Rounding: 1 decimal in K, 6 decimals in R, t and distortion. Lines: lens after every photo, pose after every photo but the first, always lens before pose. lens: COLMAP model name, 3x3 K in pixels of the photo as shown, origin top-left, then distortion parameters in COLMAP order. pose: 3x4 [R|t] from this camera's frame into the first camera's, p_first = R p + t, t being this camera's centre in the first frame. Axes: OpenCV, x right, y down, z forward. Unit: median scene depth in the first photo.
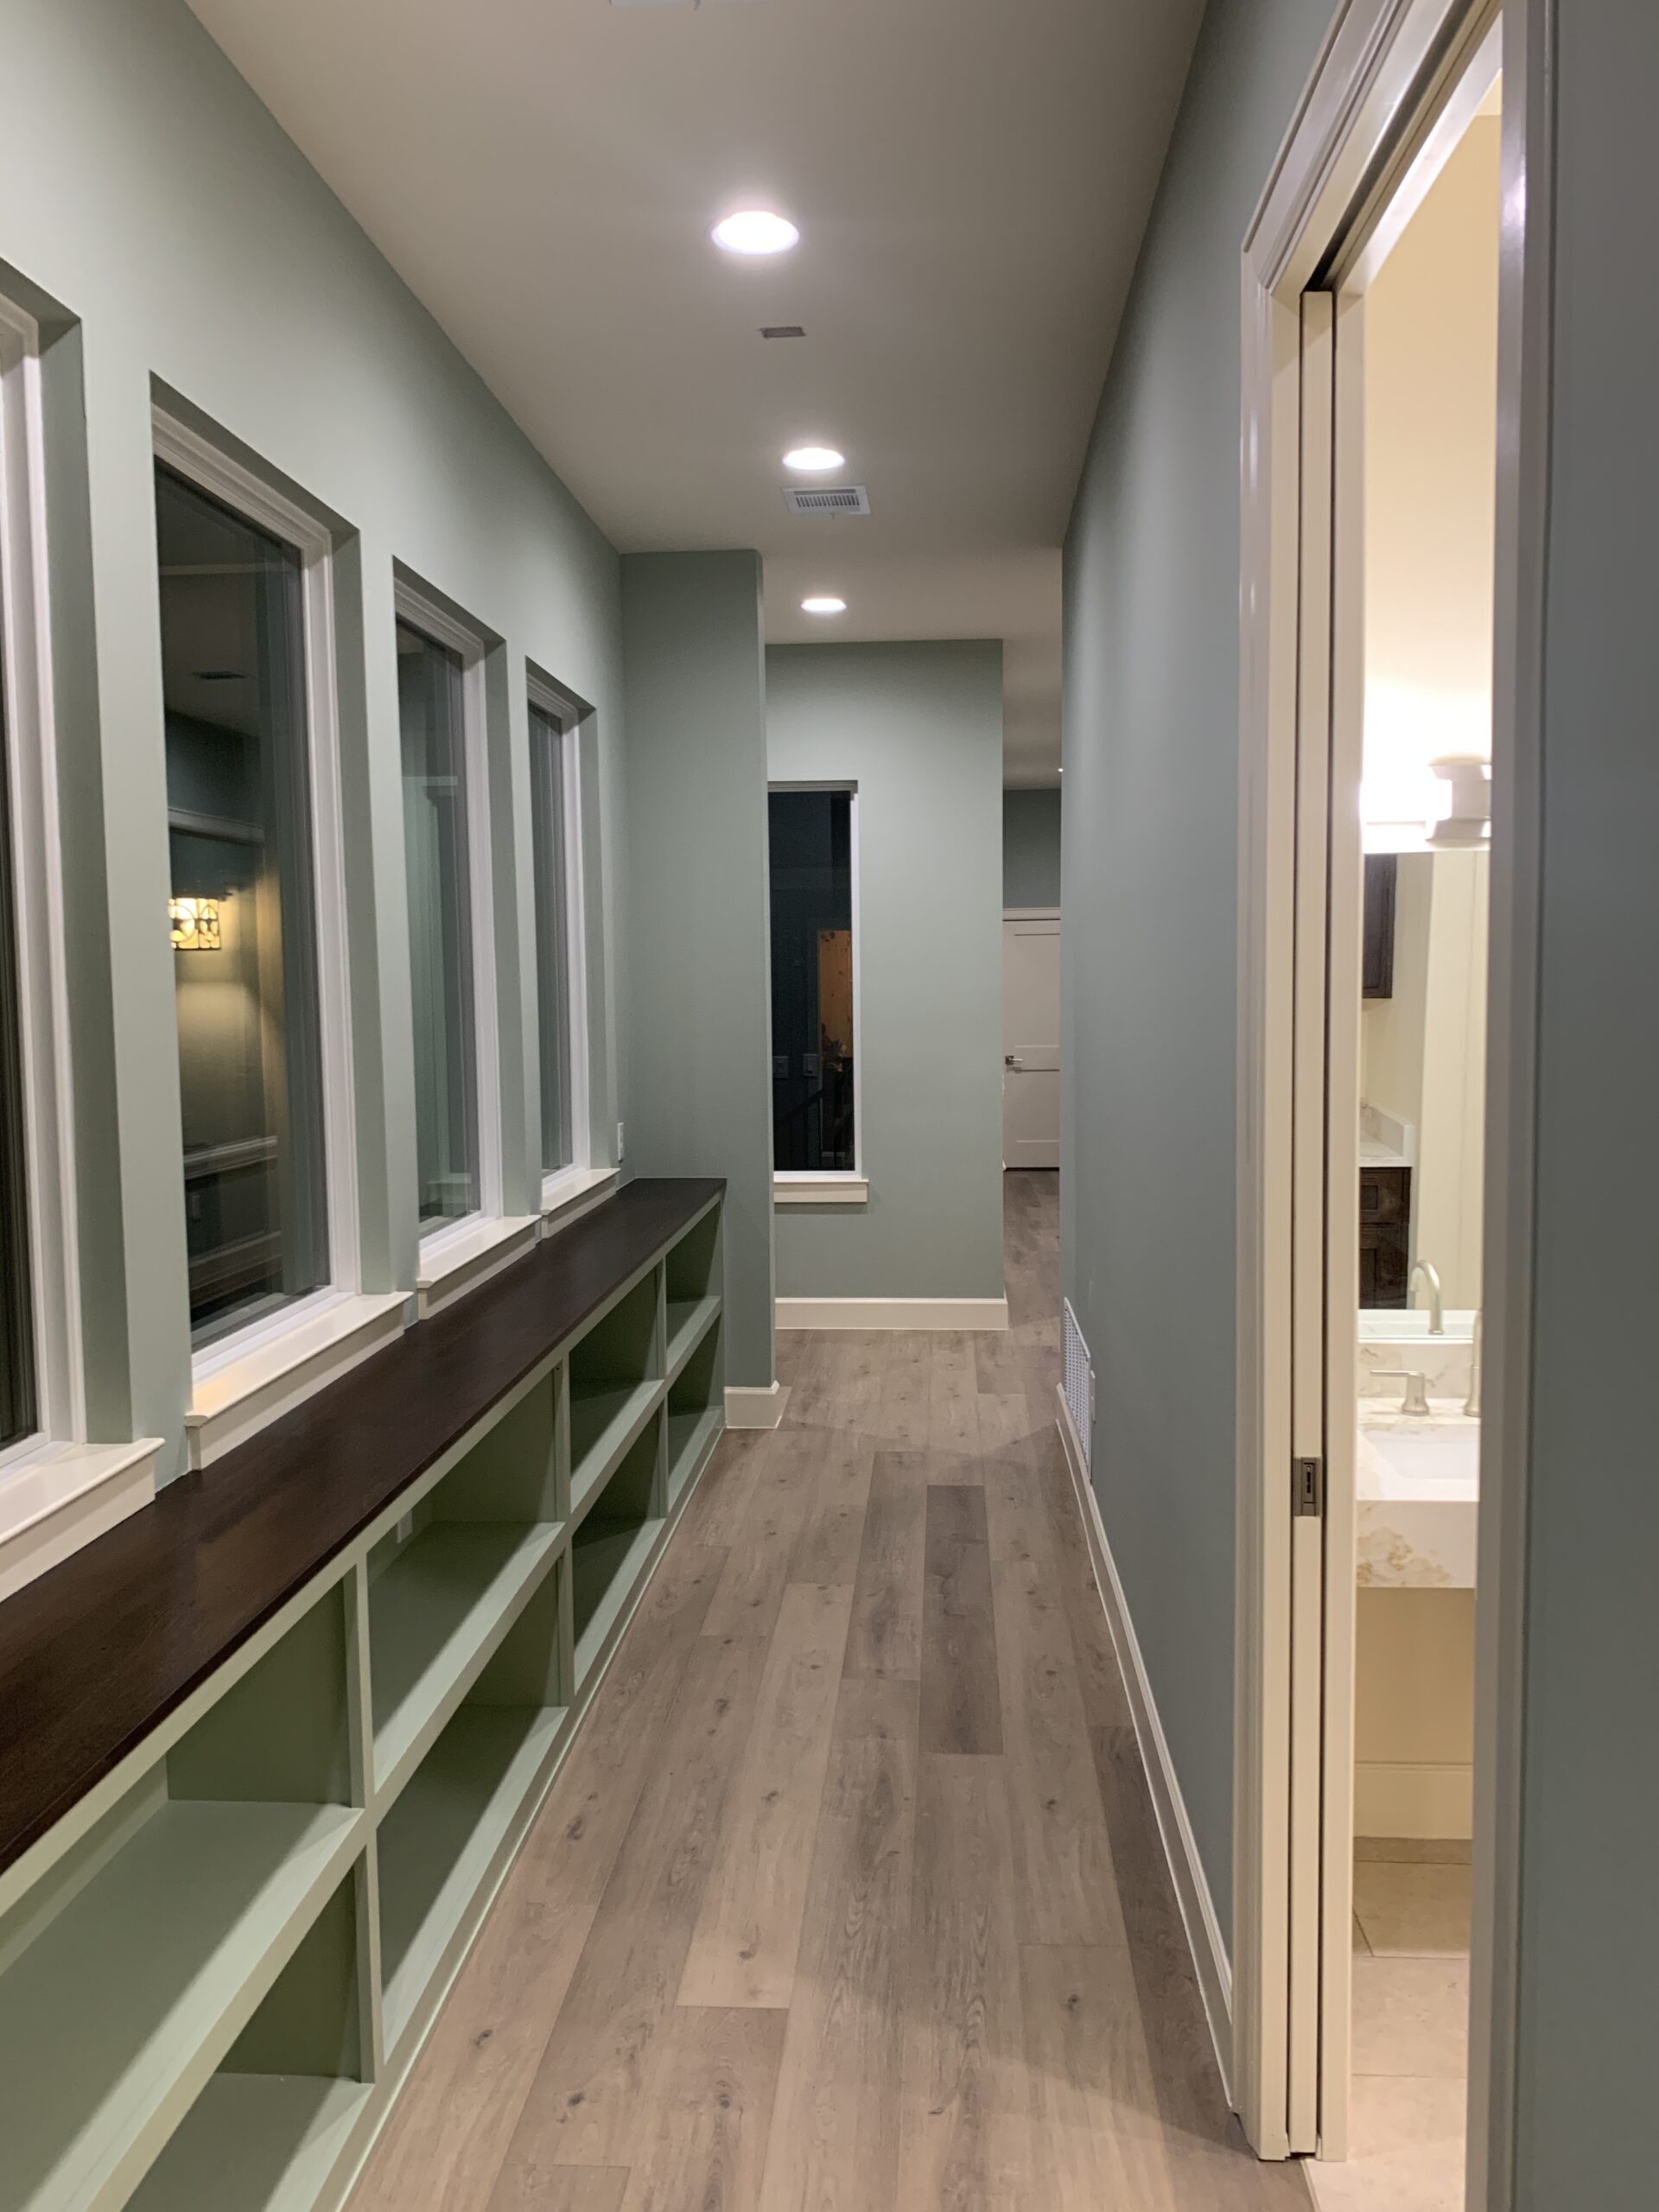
lens RADIAL K [[1672.2, 0, 829.5], [0, 1672.2, 1106.0], [0, 0, 1]] dist [-0.001436, -0.005396]
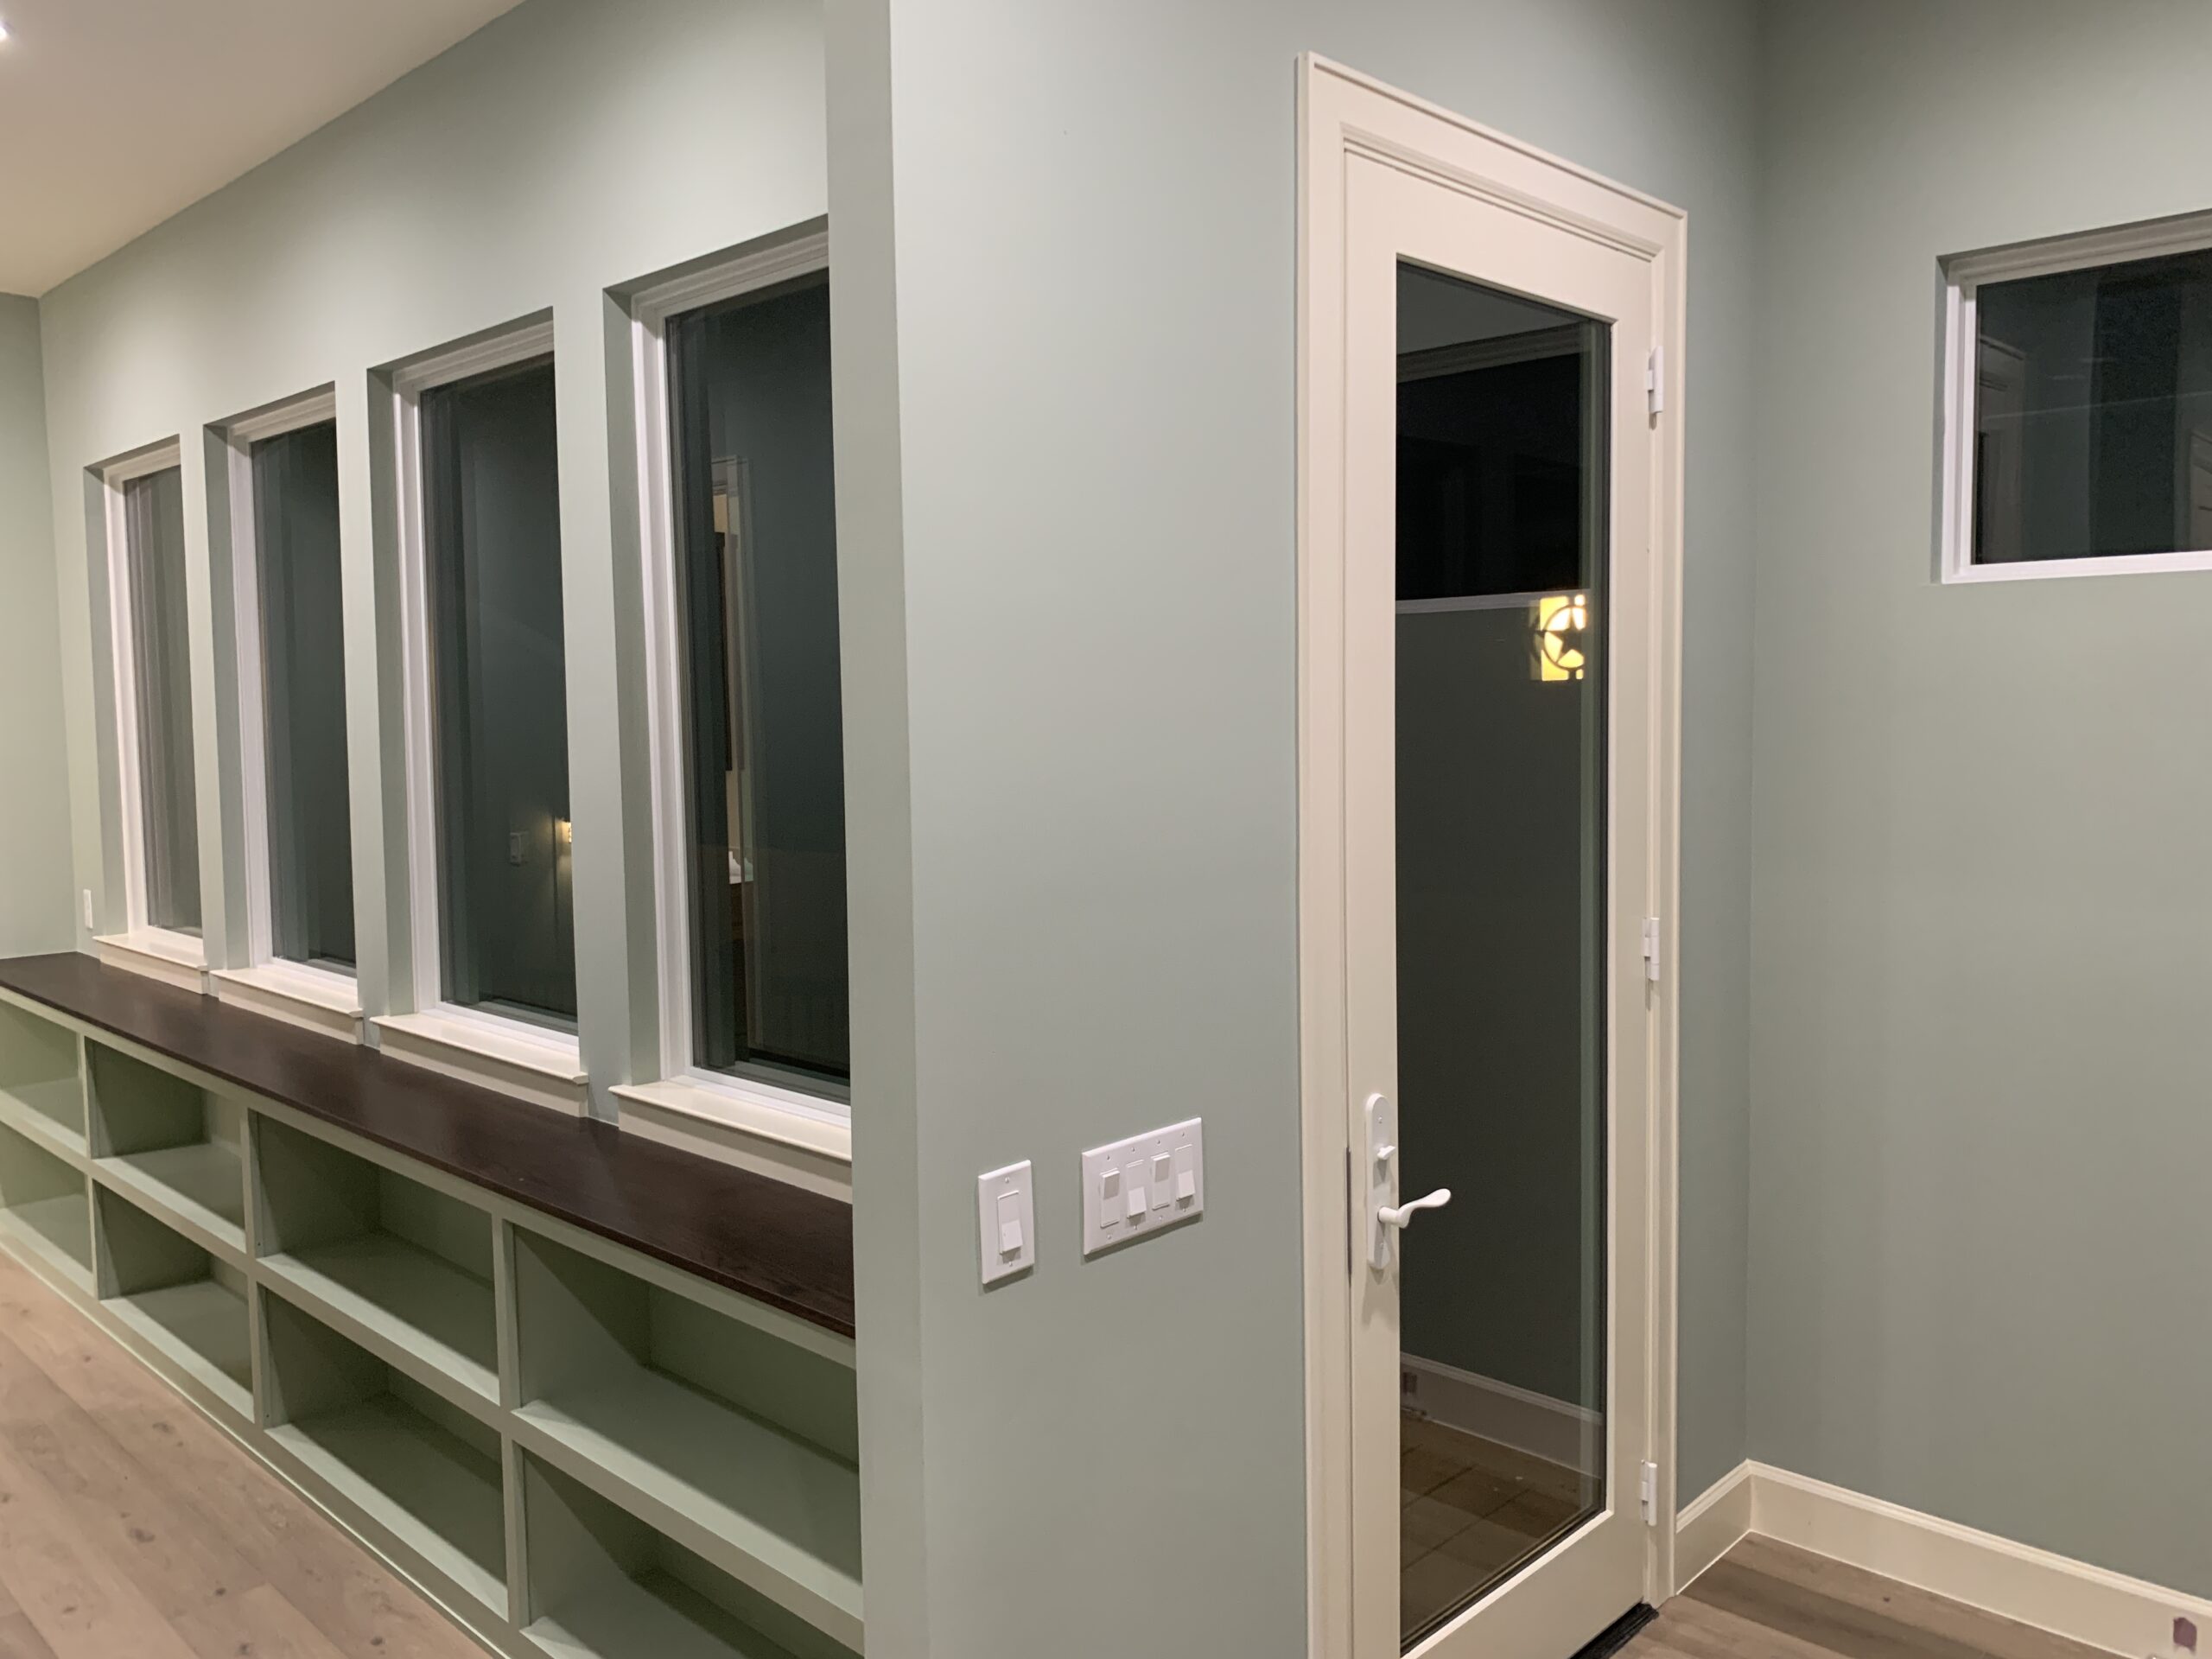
lens RADIAL K [[1672.2, 0, 1106.0], [0, 1672.2, 829.5], [0, 0, 1]] dist [-0.001436, -0.005396]
pose [[-0.640016, 0.079114, -0.764277, 0.277455], [-0.038067, 0.990199, 0.134378, -0.181005], [0.767418, 0.115098, -0.630732, 1.994022]]
